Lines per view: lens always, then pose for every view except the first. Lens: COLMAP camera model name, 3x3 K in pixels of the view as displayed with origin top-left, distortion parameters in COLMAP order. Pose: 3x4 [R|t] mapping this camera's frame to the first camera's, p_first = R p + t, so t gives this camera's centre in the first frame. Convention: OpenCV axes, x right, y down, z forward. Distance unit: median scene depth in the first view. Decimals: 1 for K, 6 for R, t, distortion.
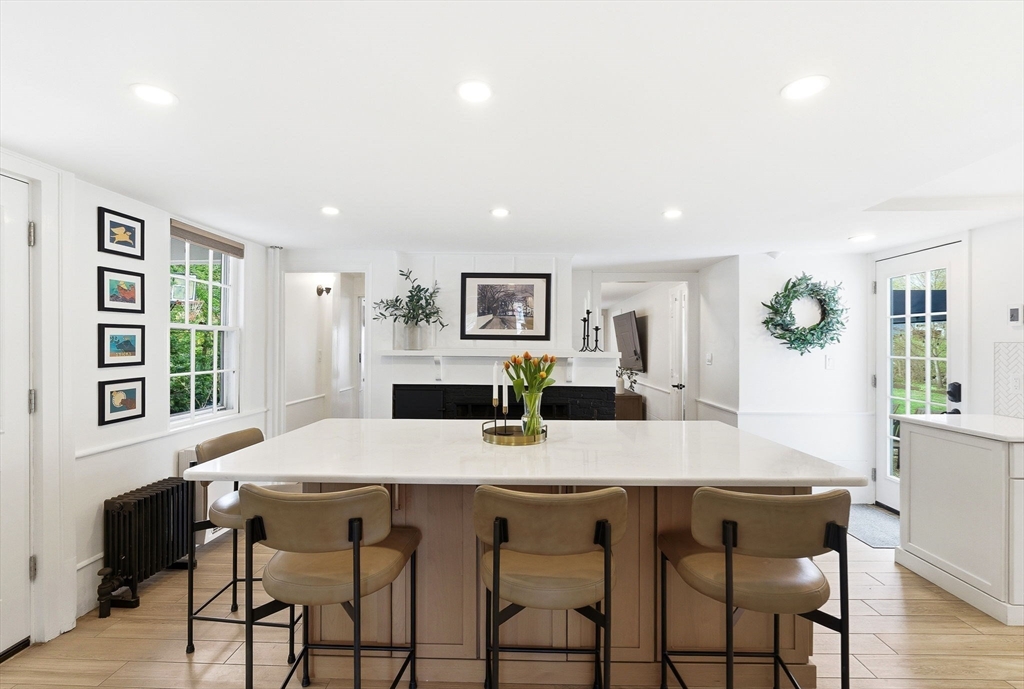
lens RADIAL K [[472.5, 0, 517.7], [0, 472.5, 347.2], [0, 0, 1]] dist [-0.003776, -0.000579]
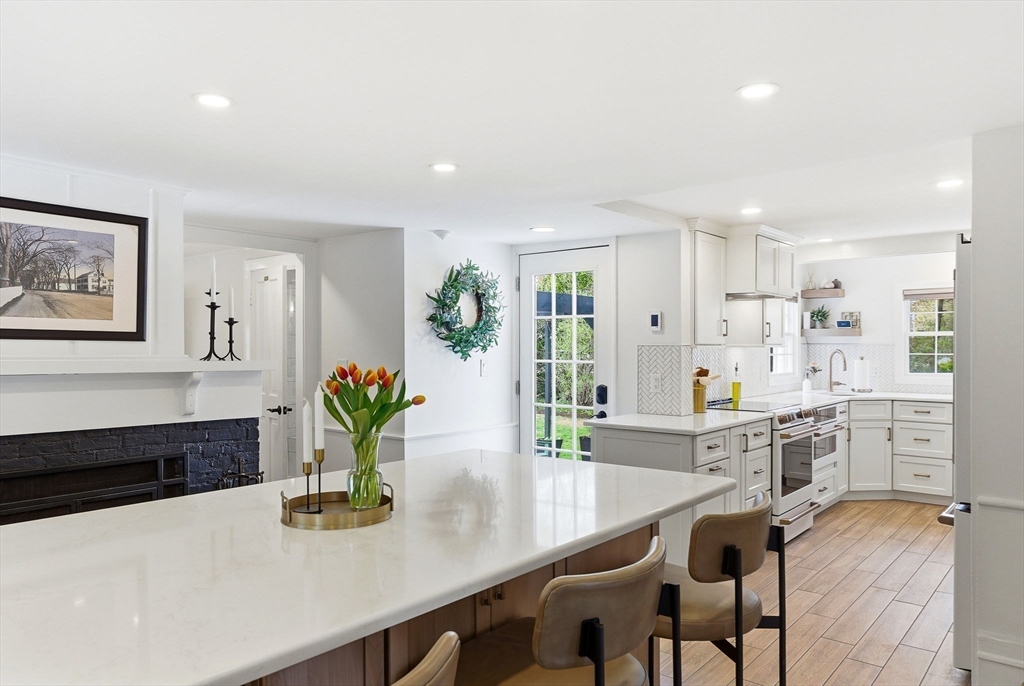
lens RADIAL K [[709.3, 0, 516.6], [0, 709.3, 344.8], [0, 0, 1]] dist [0.002792, 0.000940]
pose [[0.621778, -0.000176, 0.783194, -0.308544], [0.003713, 0.999989, -0.002723, -0.006610], [-0.783185, 0.004601, 0.621772, 0.162901]]
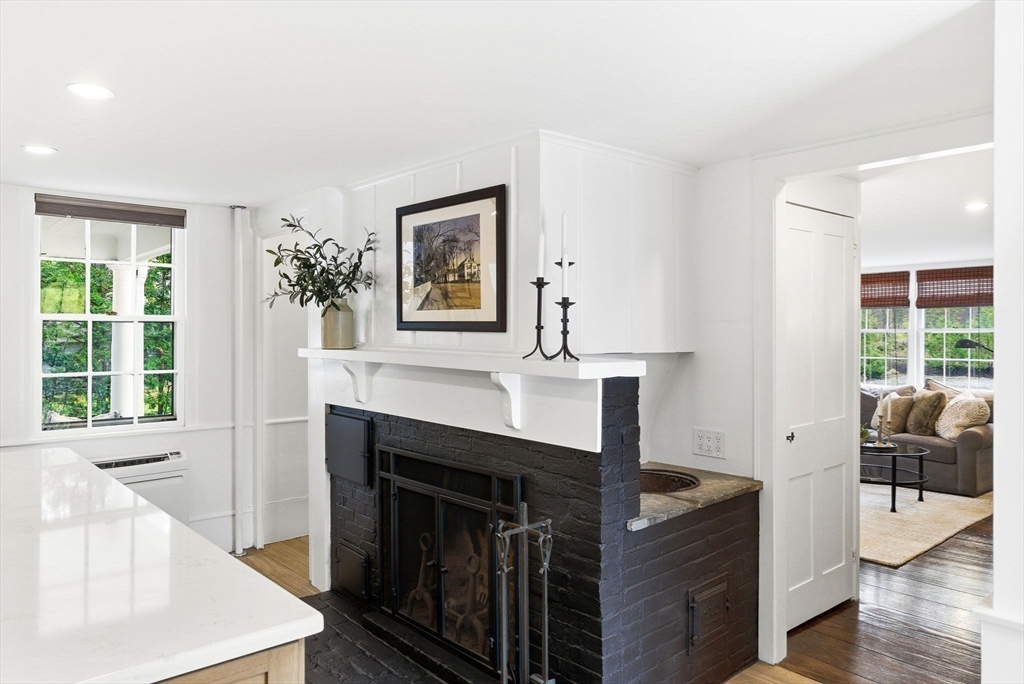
lens RADIAL K [[709.3, 0, 520.5], [0, 709.3, 338.5], [0, 0, 1]] dist [0.002792, 0.000940]
pose [[0.662082, 0.005295, -0.749413, 0.594506], [-0.003830, 0.999986, 0.003681, -0.011151], [0.749422, 0.000433, 0.662093, 0.569596]]
